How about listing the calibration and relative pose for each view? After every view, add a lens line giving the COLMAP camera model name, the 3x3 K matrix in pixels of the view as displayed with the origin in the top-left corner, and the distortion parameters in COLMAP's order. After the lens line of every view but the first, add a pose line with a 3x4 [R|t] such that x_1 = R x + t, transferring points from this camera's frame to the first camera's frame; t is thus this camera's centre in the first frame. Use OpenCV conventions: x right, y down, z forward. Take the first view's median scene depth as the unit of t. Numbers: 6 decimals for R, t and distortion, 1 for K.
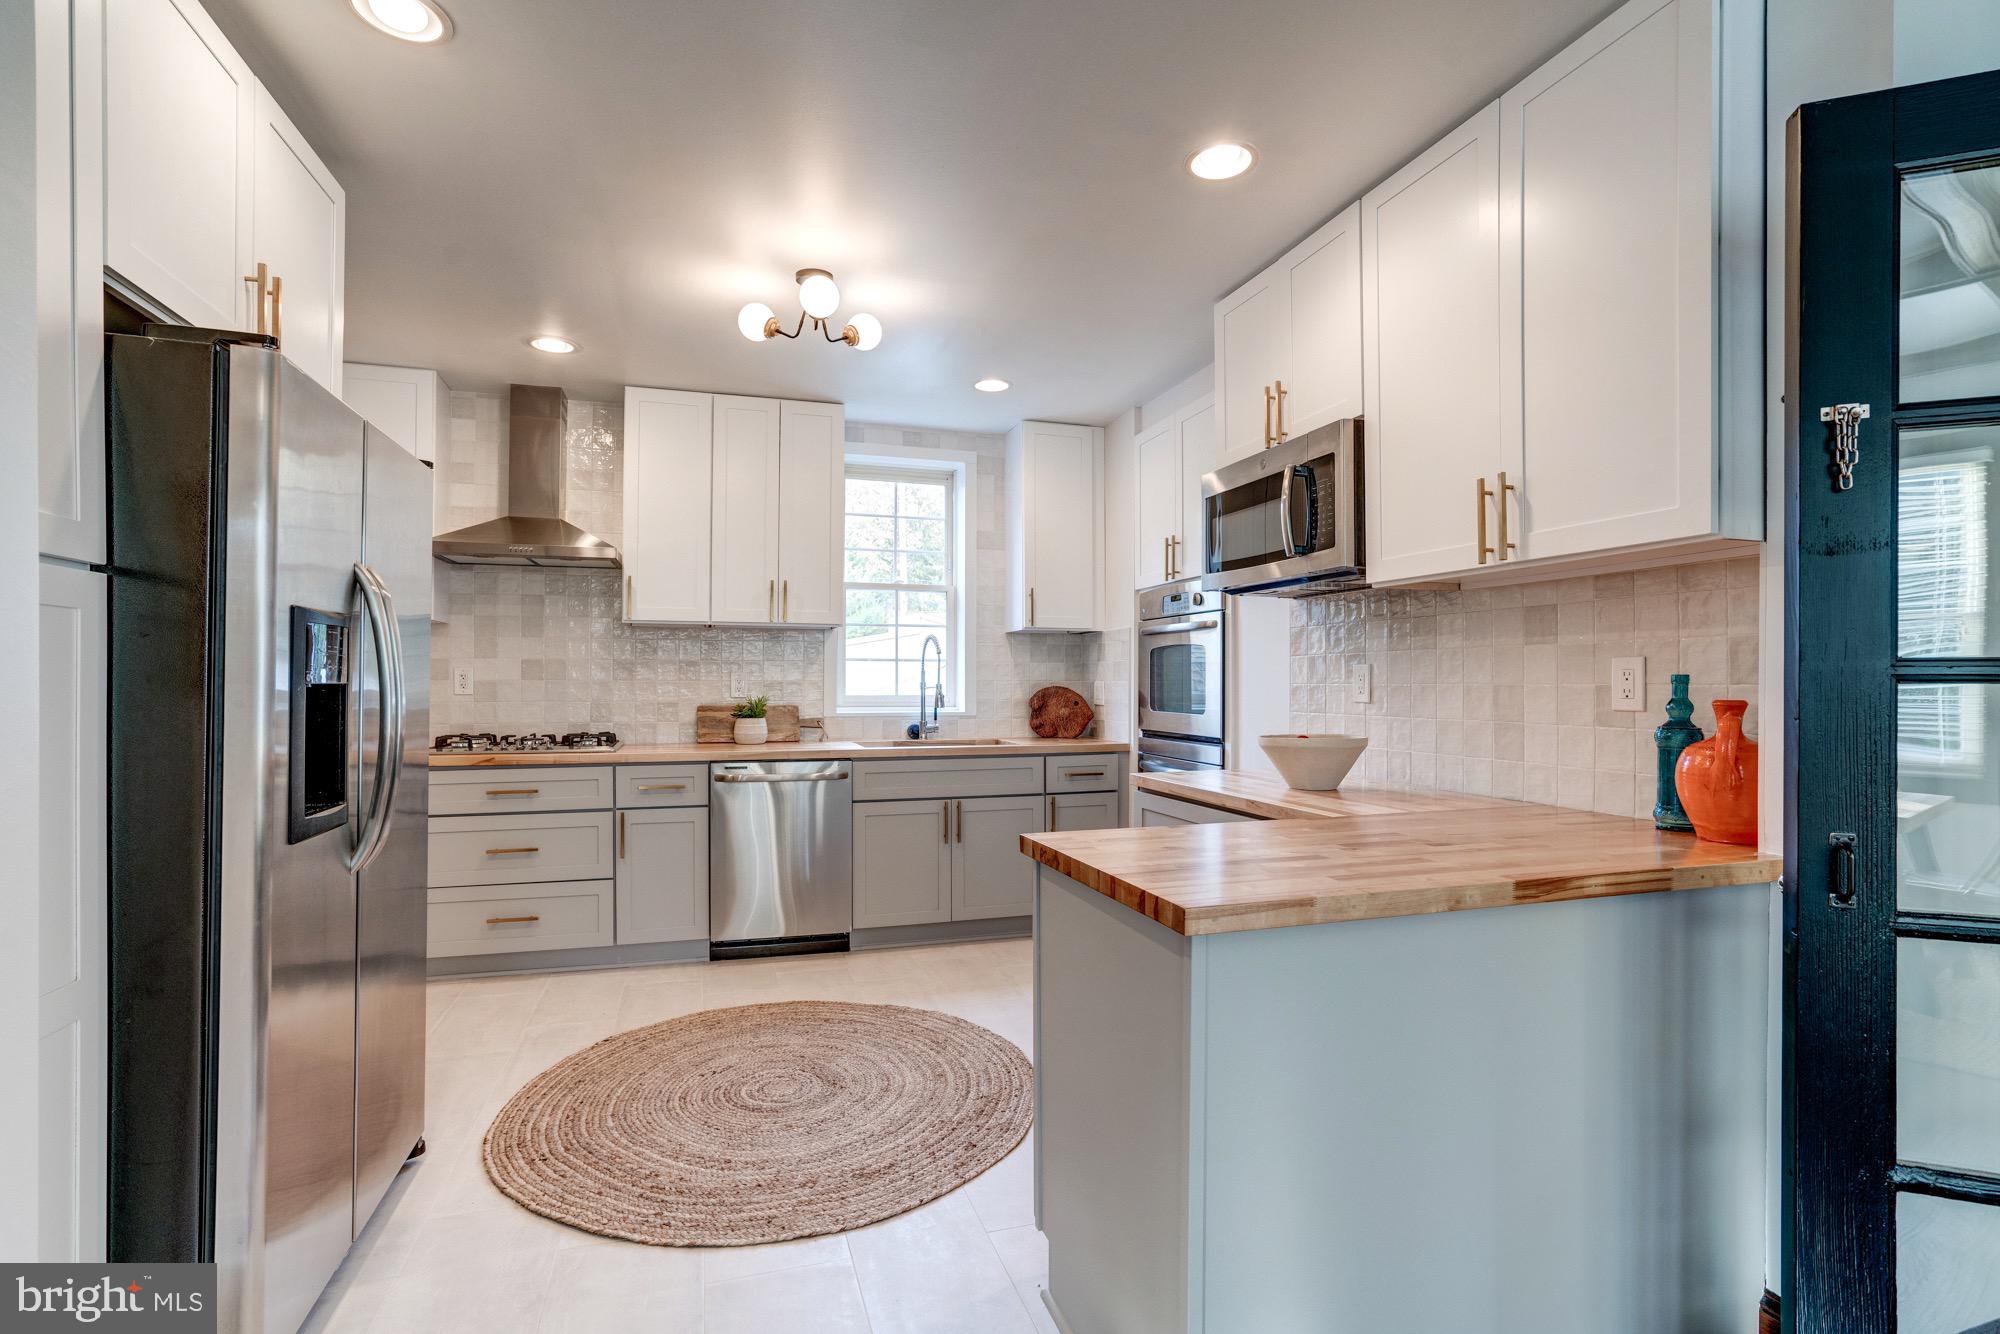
lens RADIAL K [[938.0, 0, 1027.2], [0, 938.0, 677.2], [0, 0, 1]] dist [-0.051343, 0.031052]
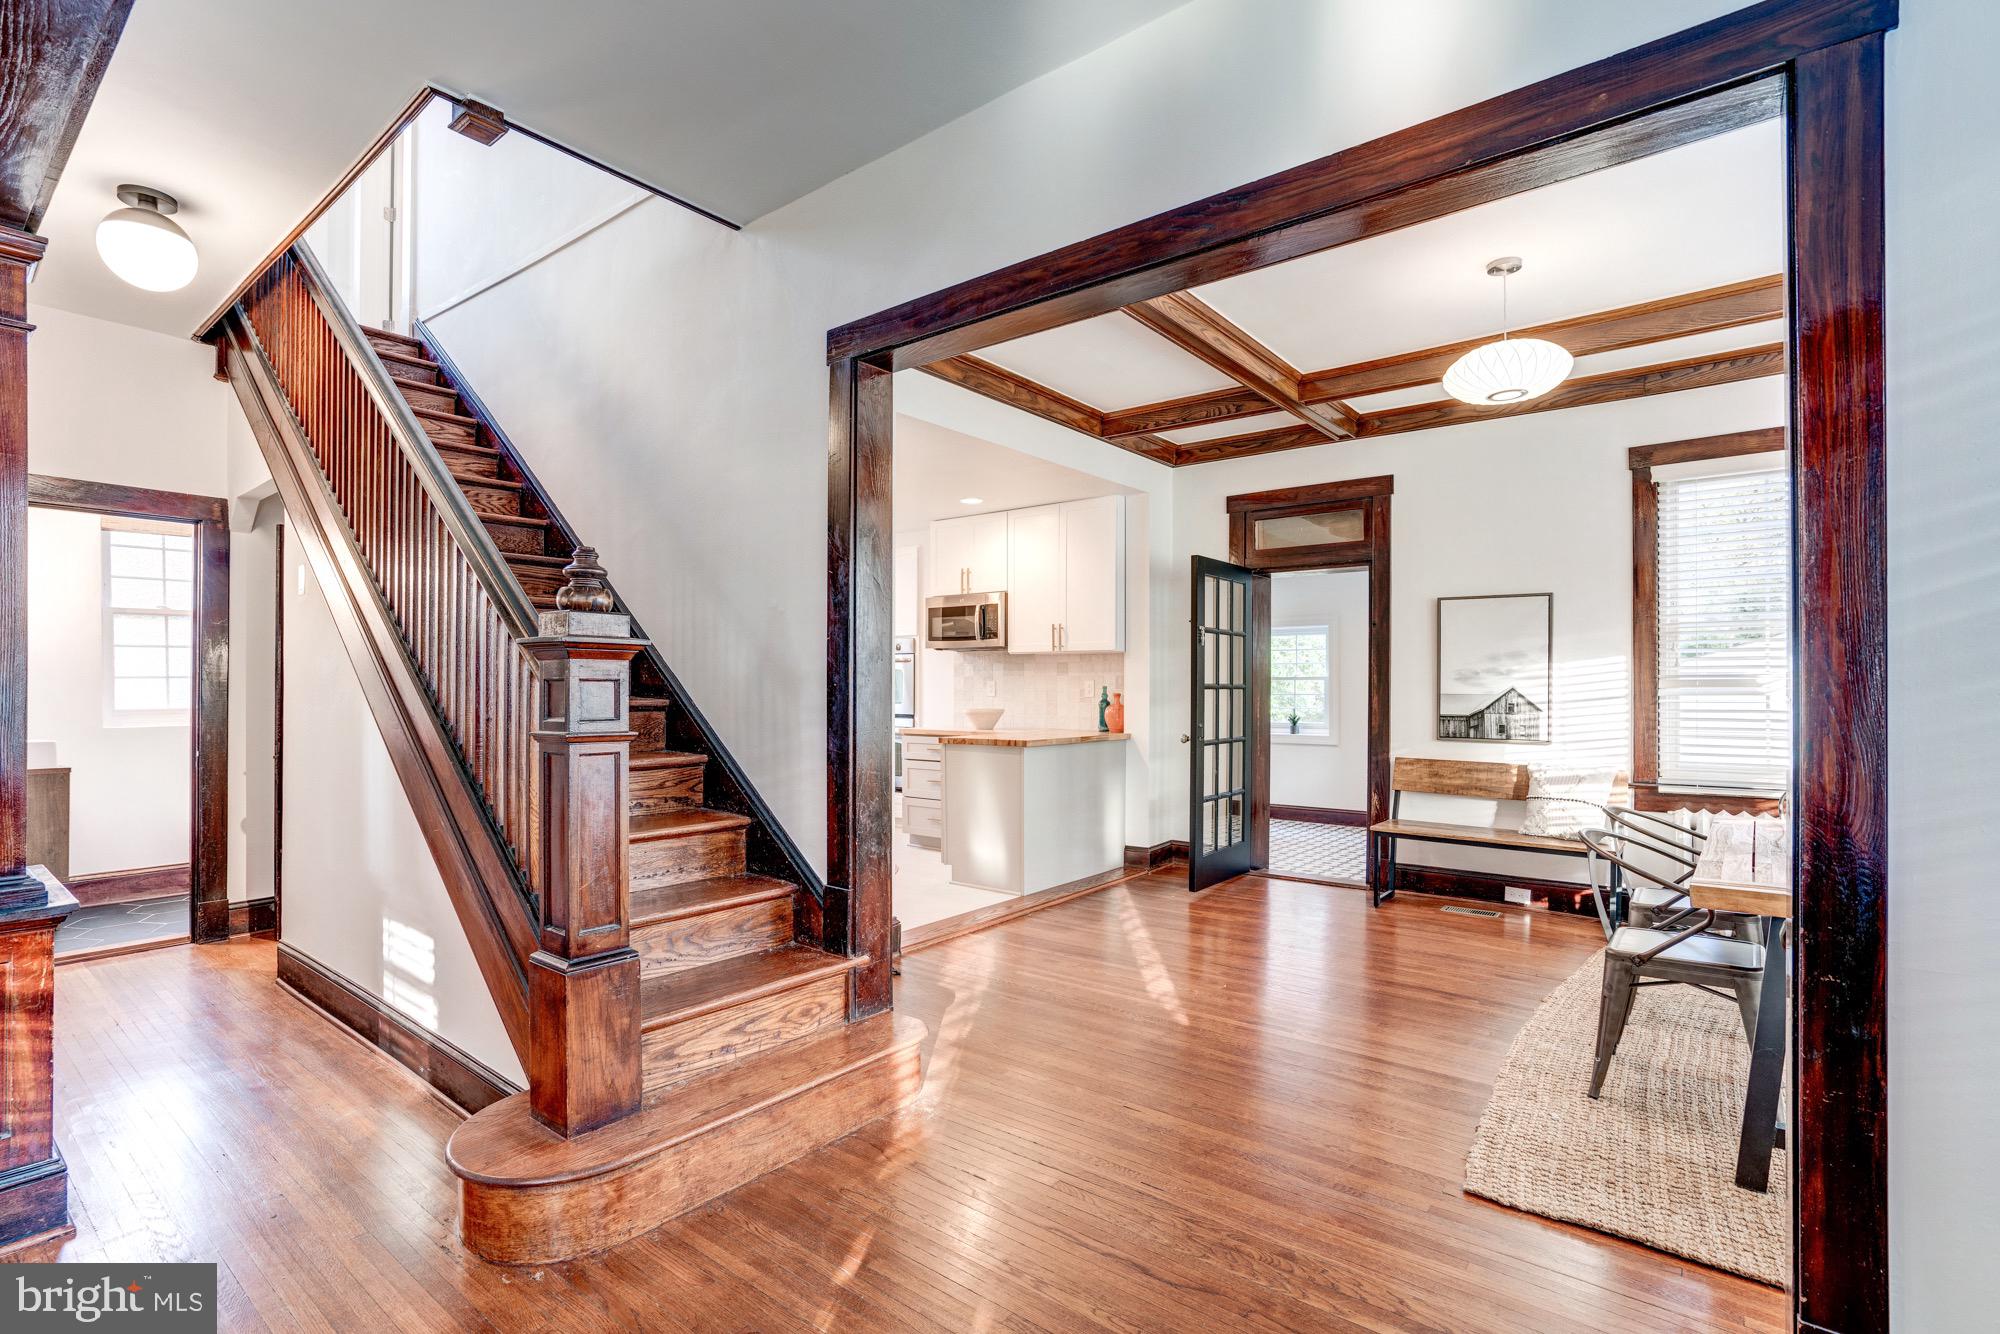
lens RADIAL K [[926.8, 0, 1006.8], [0, 926.8, 677.6], [0, 0, 1]] dist [-0.011697, 0.000334]
pose [[0.839118, 0.005922, 0.543918, -0.656161], [-0.003560, 0.999979, -0.005395, -0.006234], [-0.543938, 0.002591, 0.839121, -0.754577]]
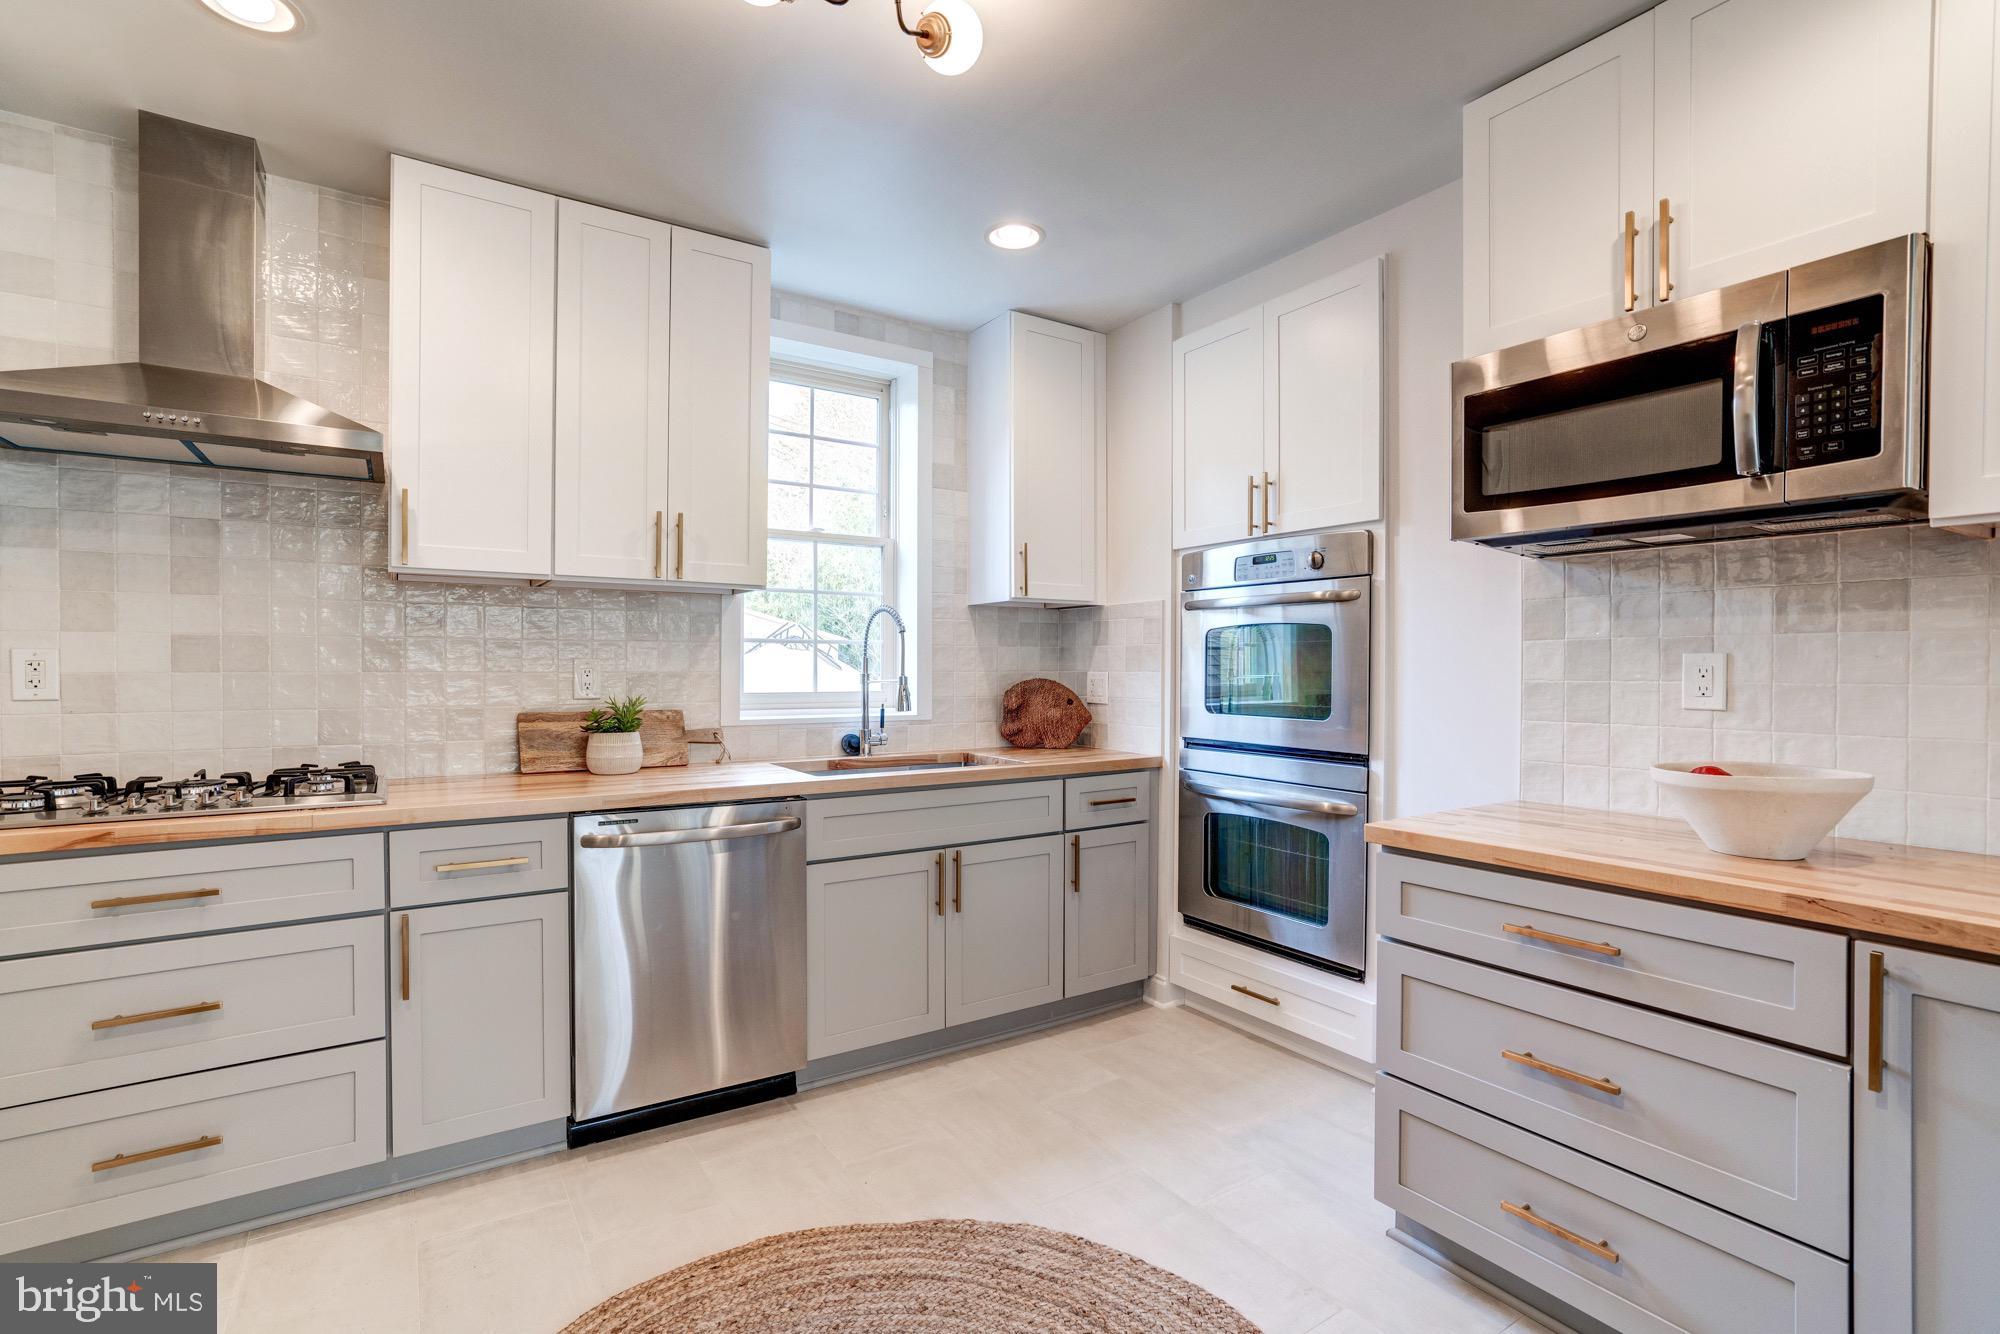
lens RADIAL K [[916.5, 0, 1024.0], [0, 916.5, 671.9], [0, 0, 1]] dist [-0.042929, 0.021590]
pose [[0.962197, -0.000672, 0.272353, -0.205231], [-0.002540, 0.999931, 0.011441, -0.004532], [-0.272342, -0.011700, 0.962129, 0.351635]]
